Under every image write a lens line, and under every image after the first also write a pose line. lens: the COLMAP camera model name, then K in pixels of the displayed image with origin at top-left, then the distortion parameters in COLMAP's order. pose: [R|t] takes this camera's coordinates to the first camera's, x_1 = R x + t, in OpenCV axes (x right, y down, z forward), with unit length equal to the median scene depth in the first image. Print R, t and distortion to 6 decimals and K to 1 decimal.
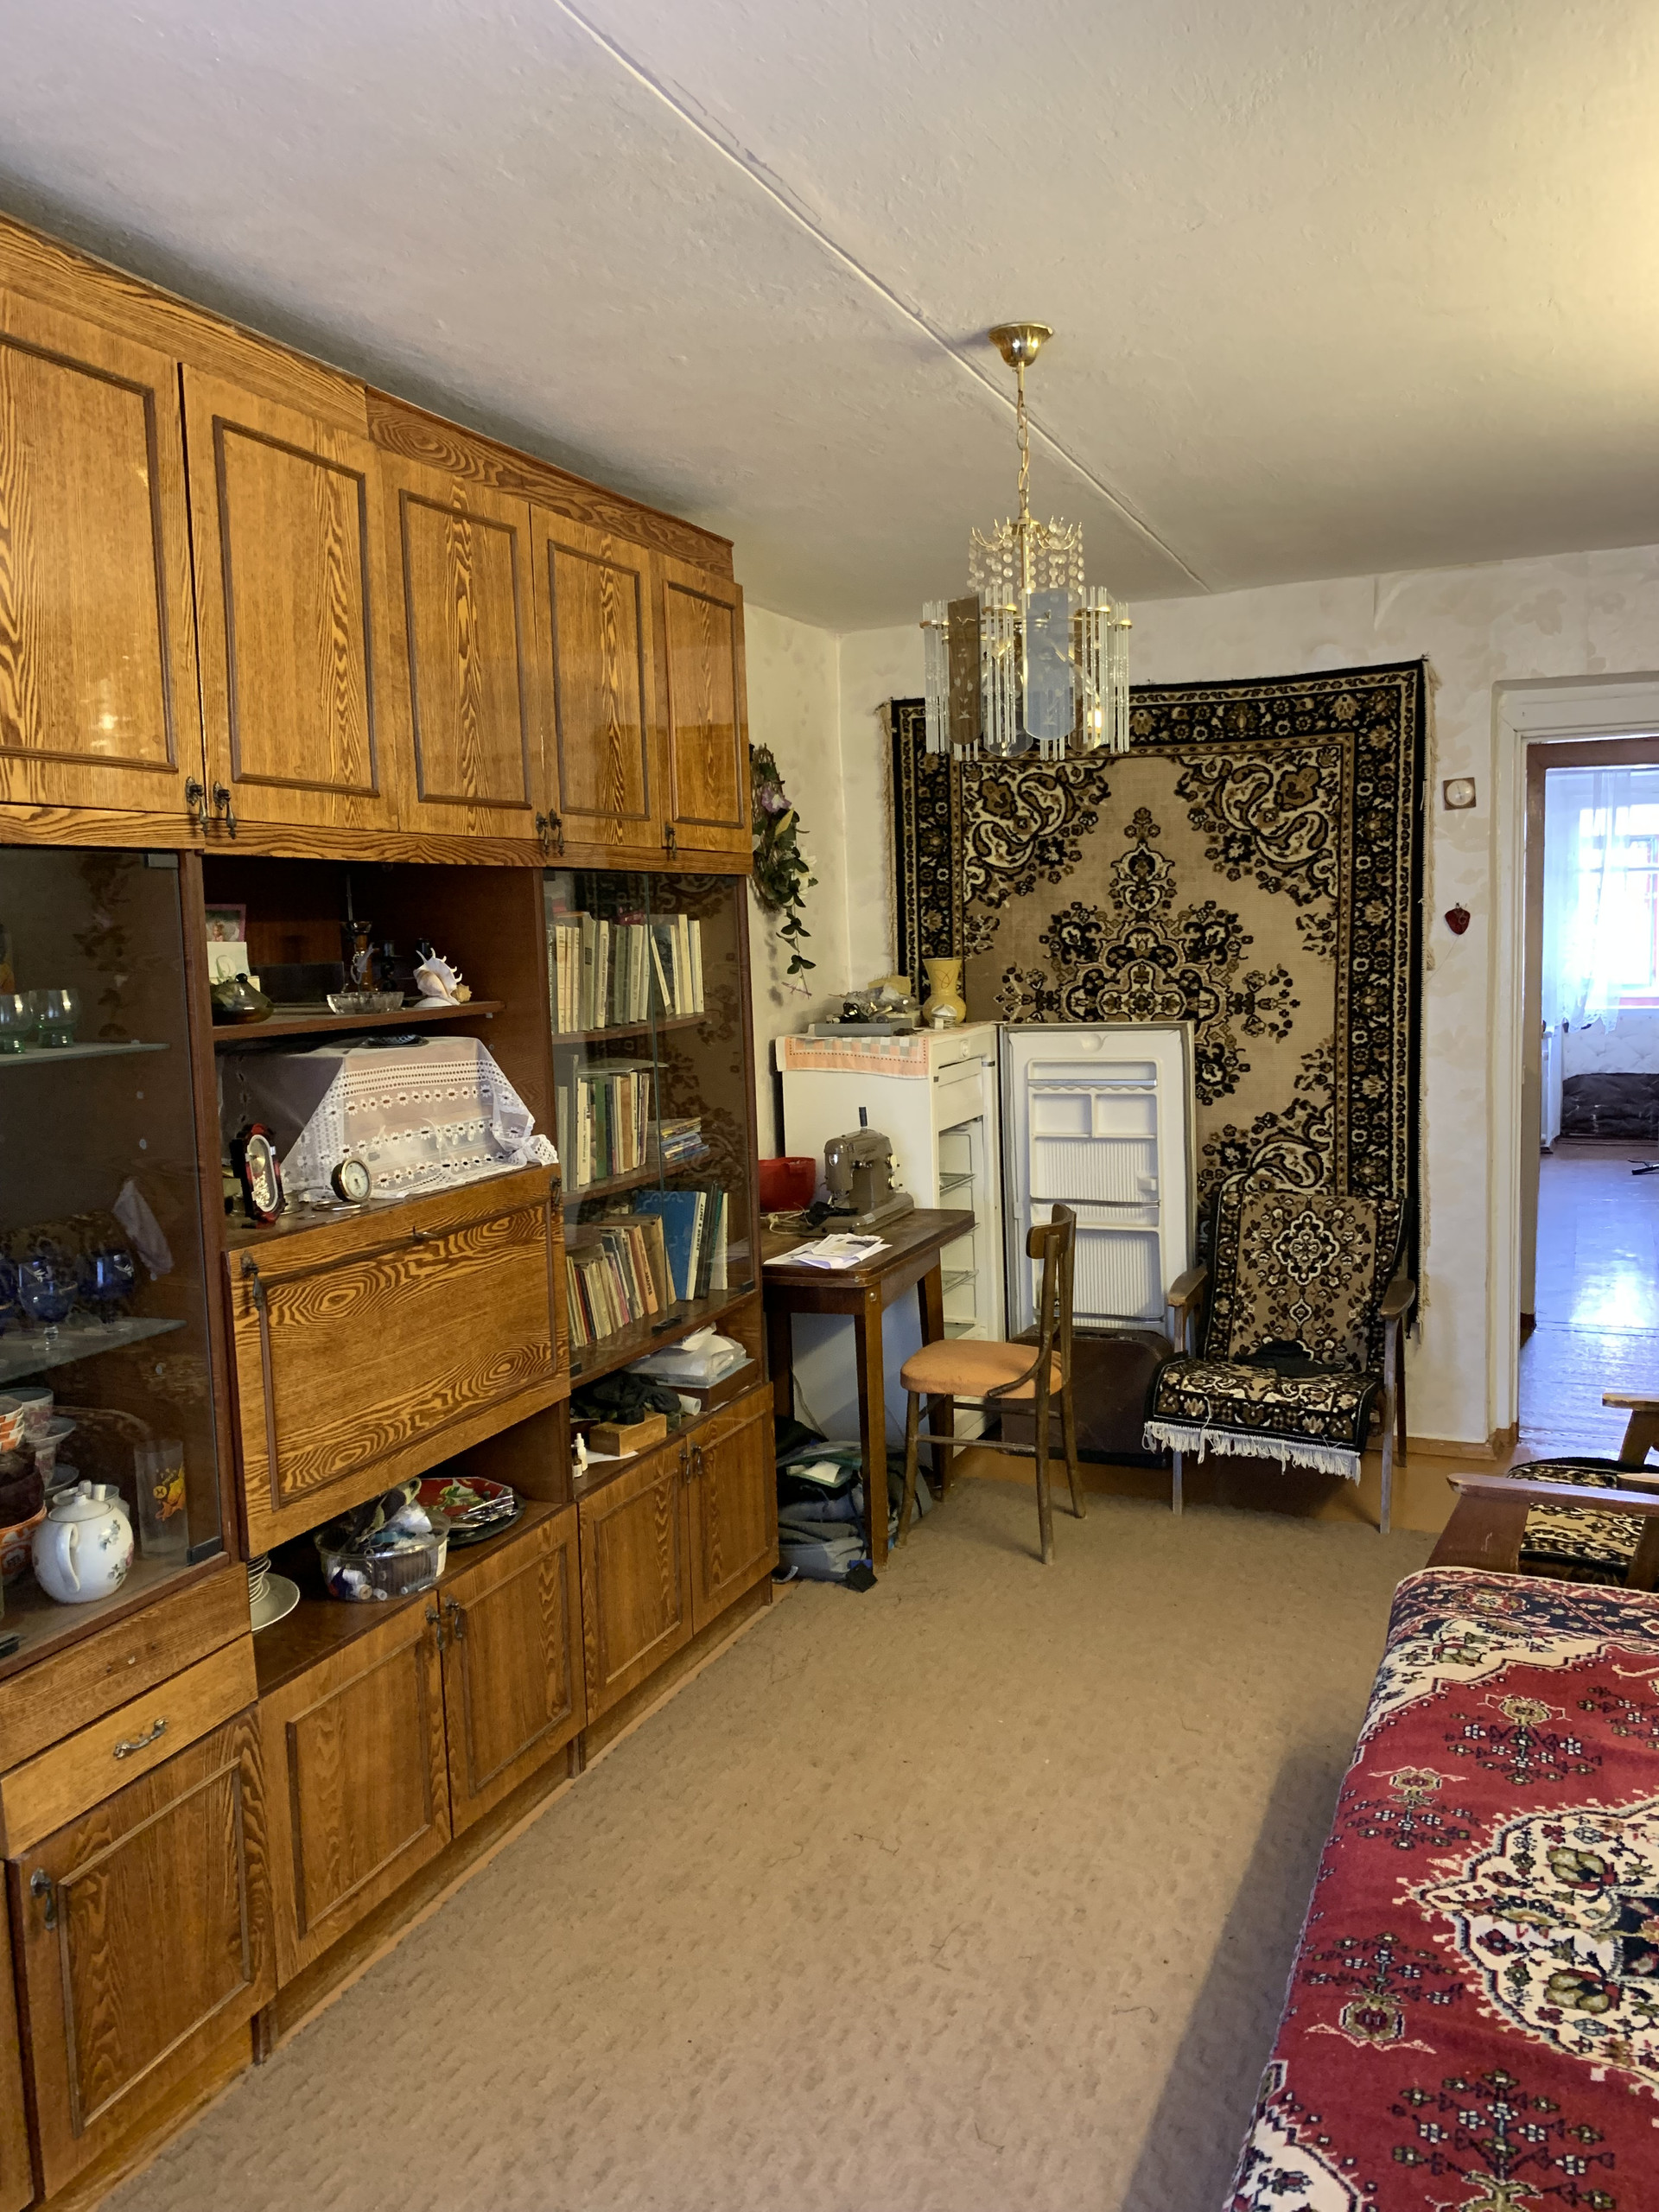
lens RADIAL K [[1706.9, 0, 843.9], [0, 1706.9, 1113.1], [0, 0, 1]] dist [0.047914, -0.047163]
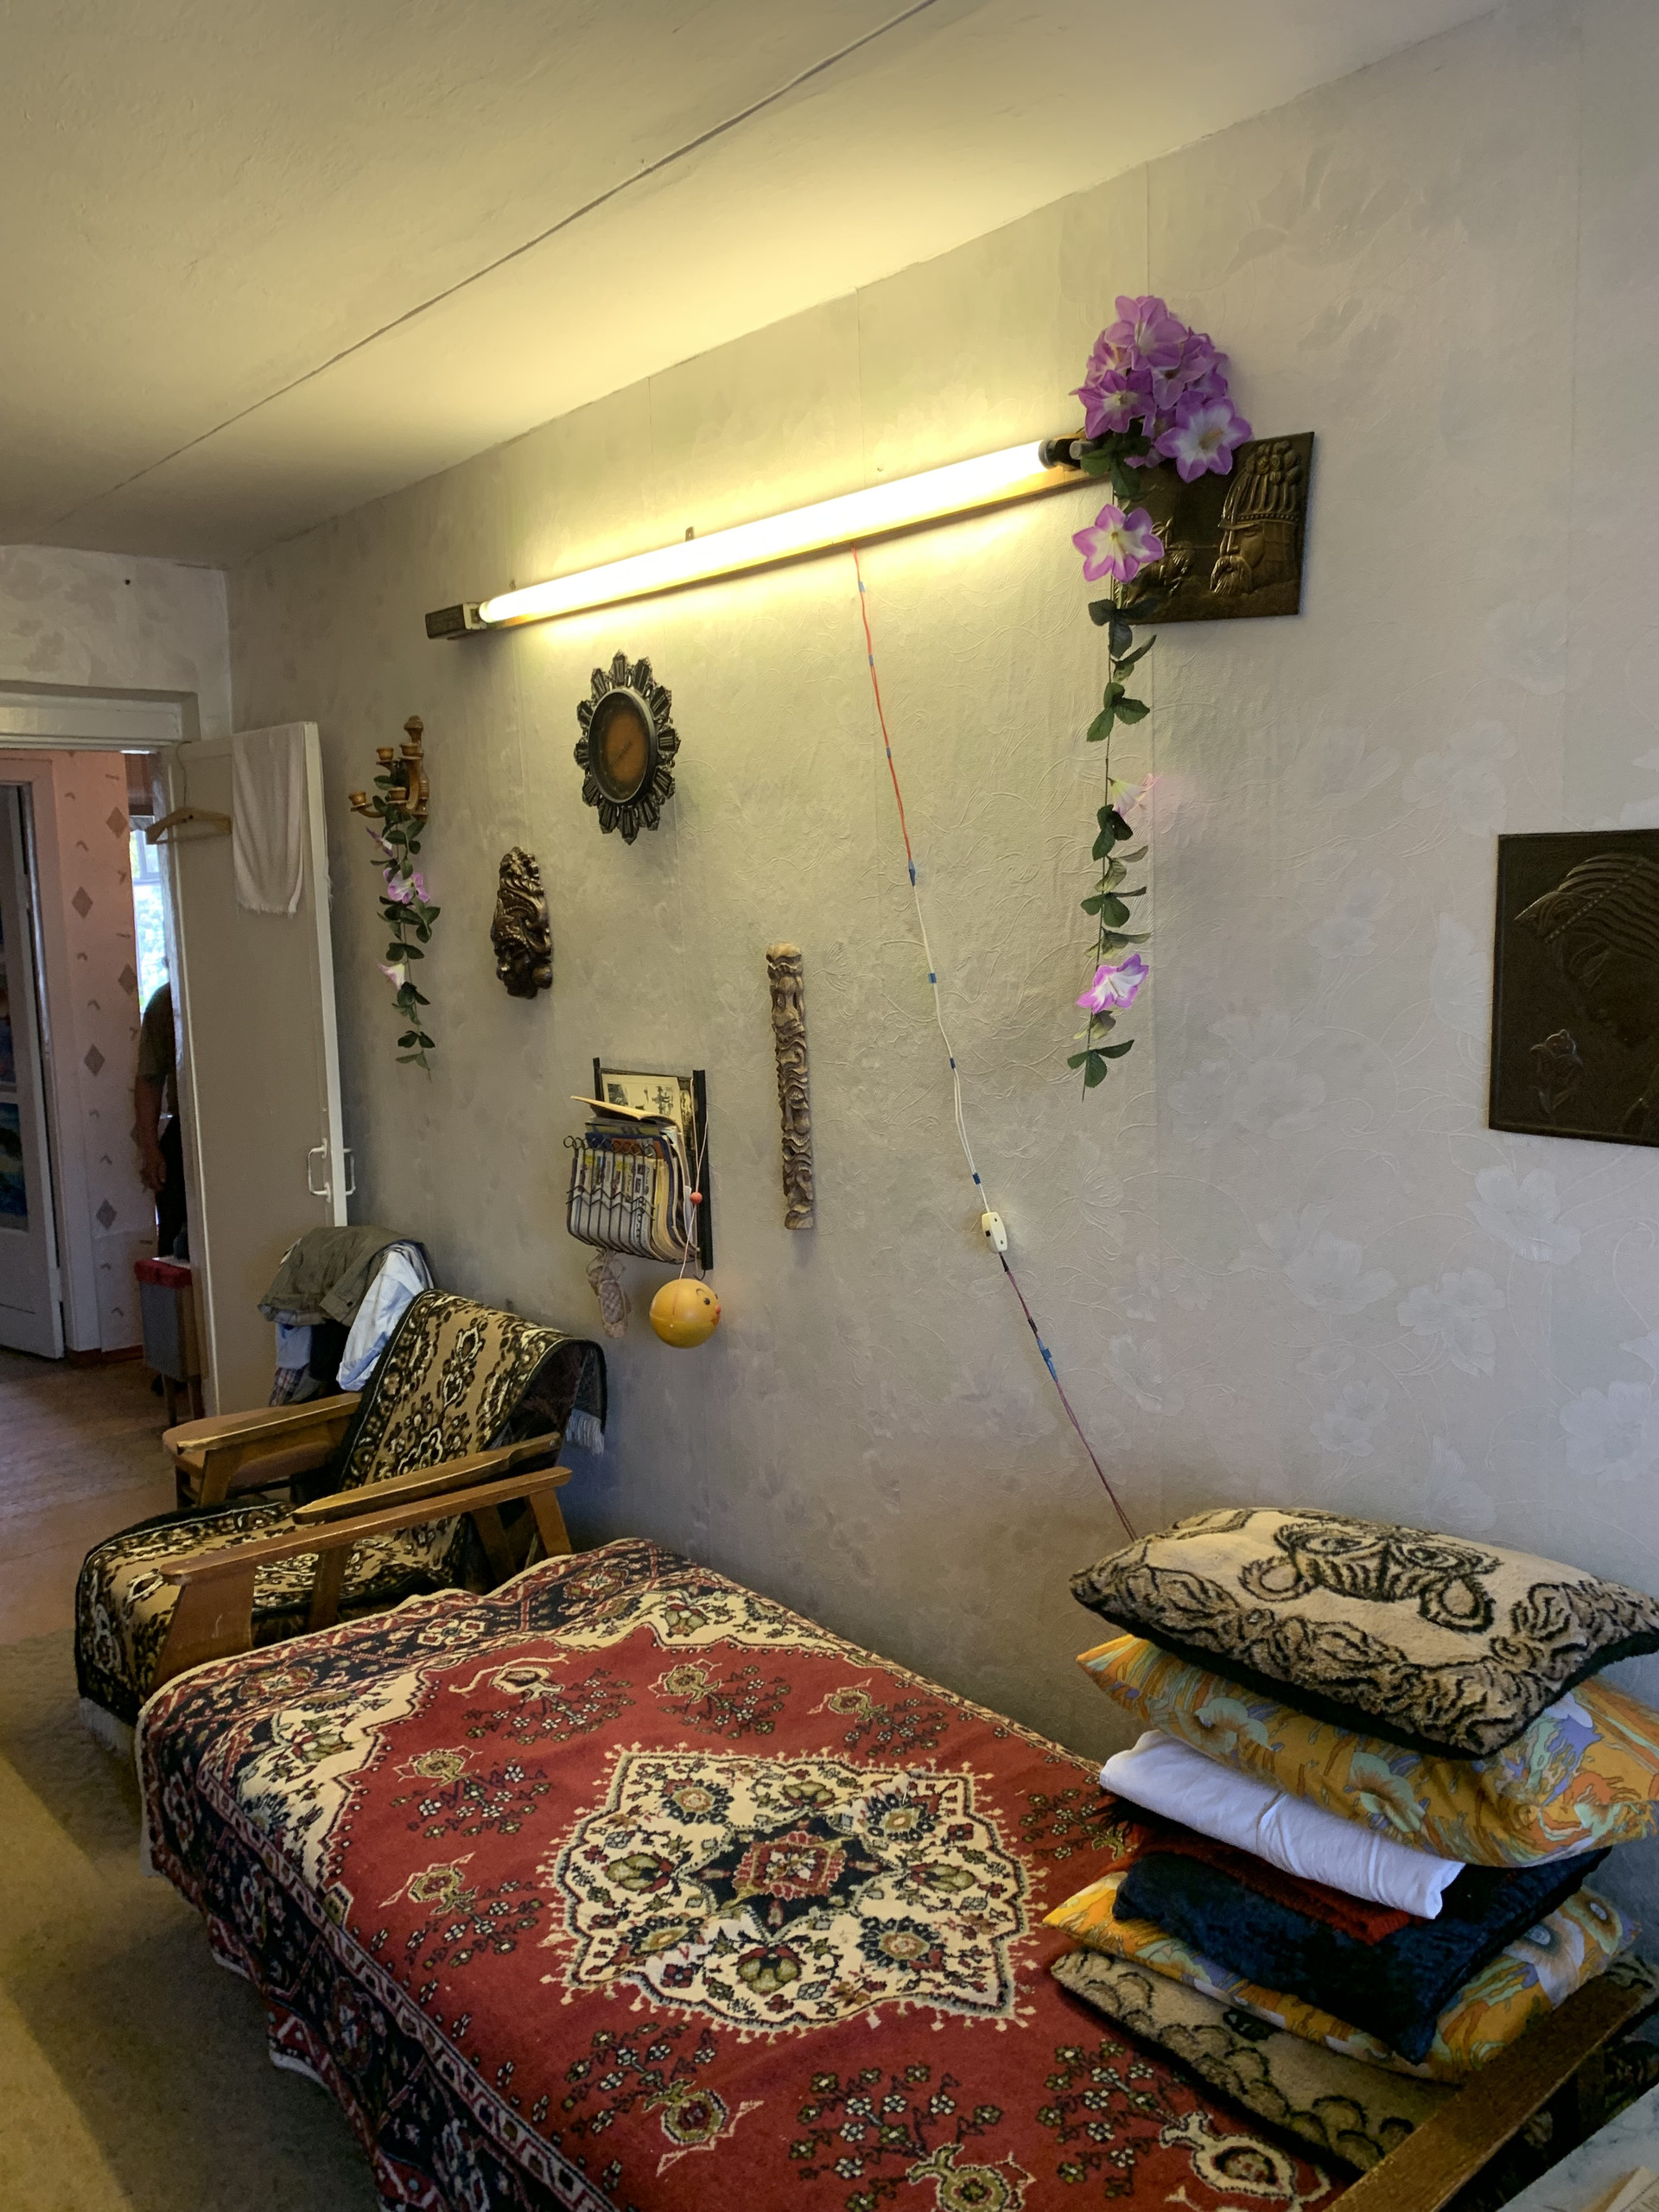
lens RADIAL K [[1713.9, 0, 829.5], [0, 1713.9, 1106.0], [0, 0, 1]] dist [-0.039421, 0.061997]
pose [[0.453699, -0.094974, 0.886080, -0.353906], [0.115761, 0.992161, 0.047071, -0.038596], [-0.883604, 0.081217, 0.461137, 0.400381]]
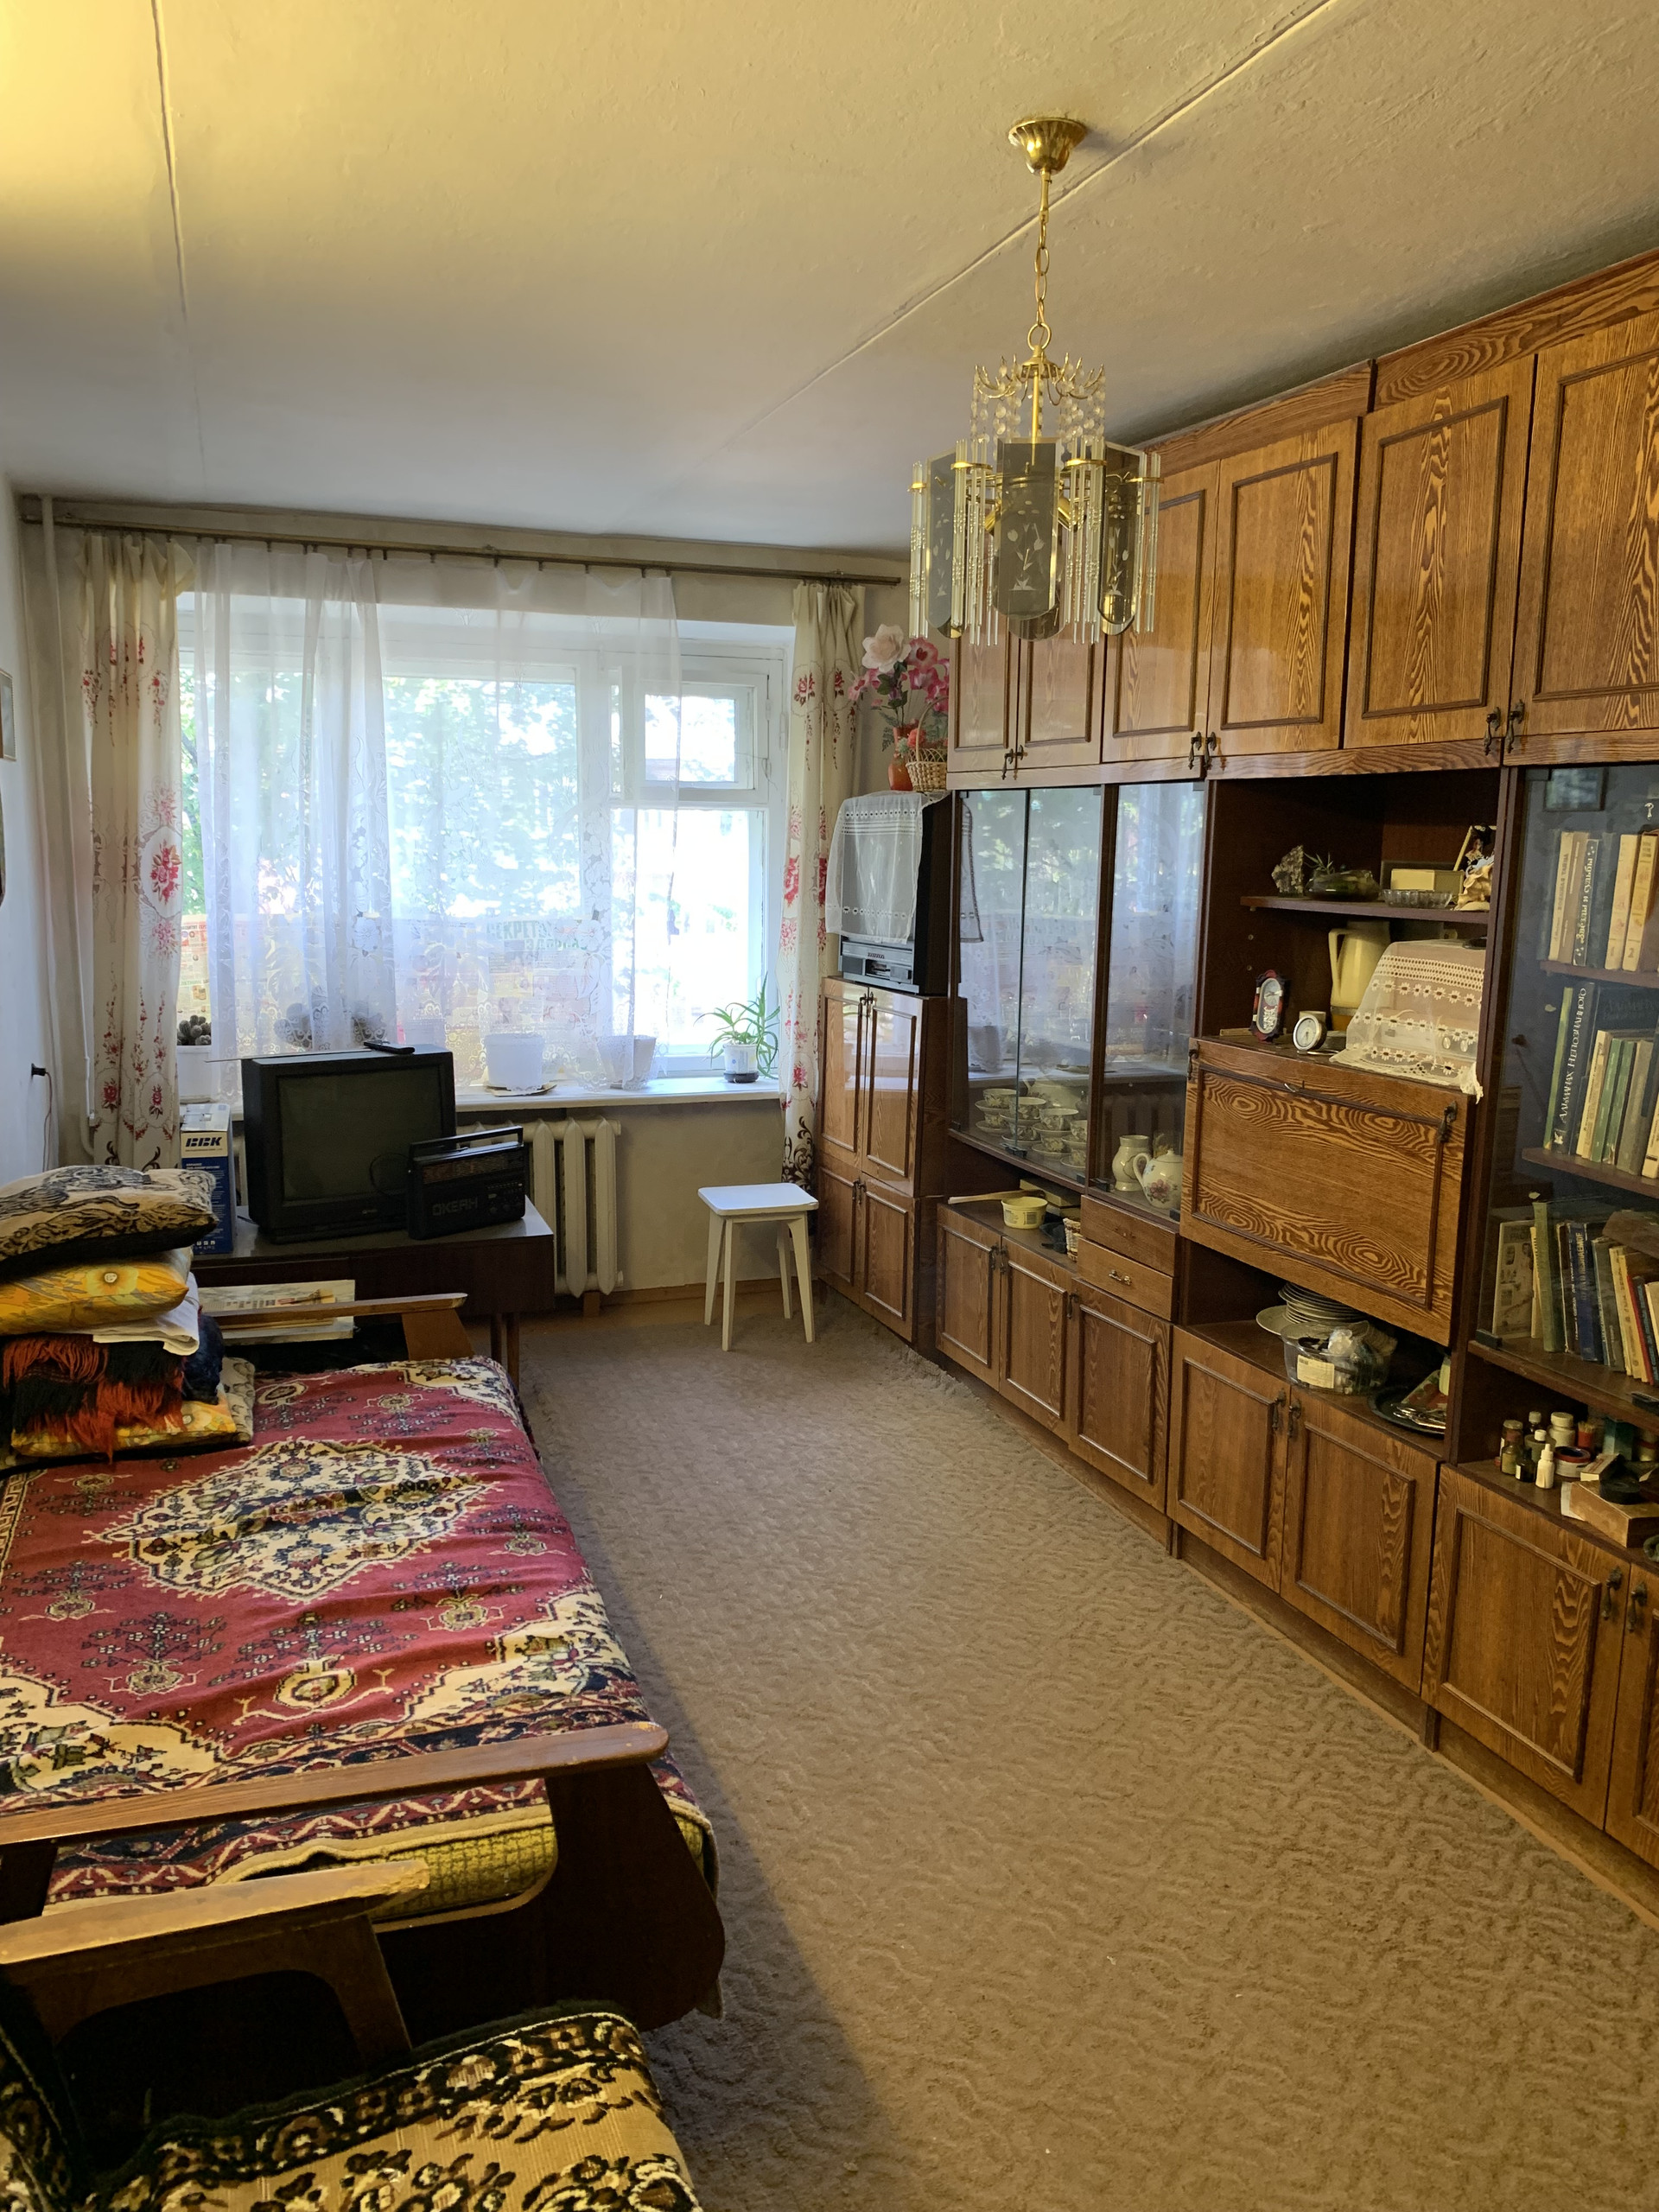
lens RADIAL K [[1695.9, 0, 831.0], [0, 1695.9, 1088.6], [0, 0, 1]] dist [0.088384, -0.155047]
pose [[-0.738910, 0.116147, -0.663718, 1.009381], [-0.071486, 0.965959, 0.248623, -0.258849], [0.670002, 0.231157, -0.705453, 2.071416]]
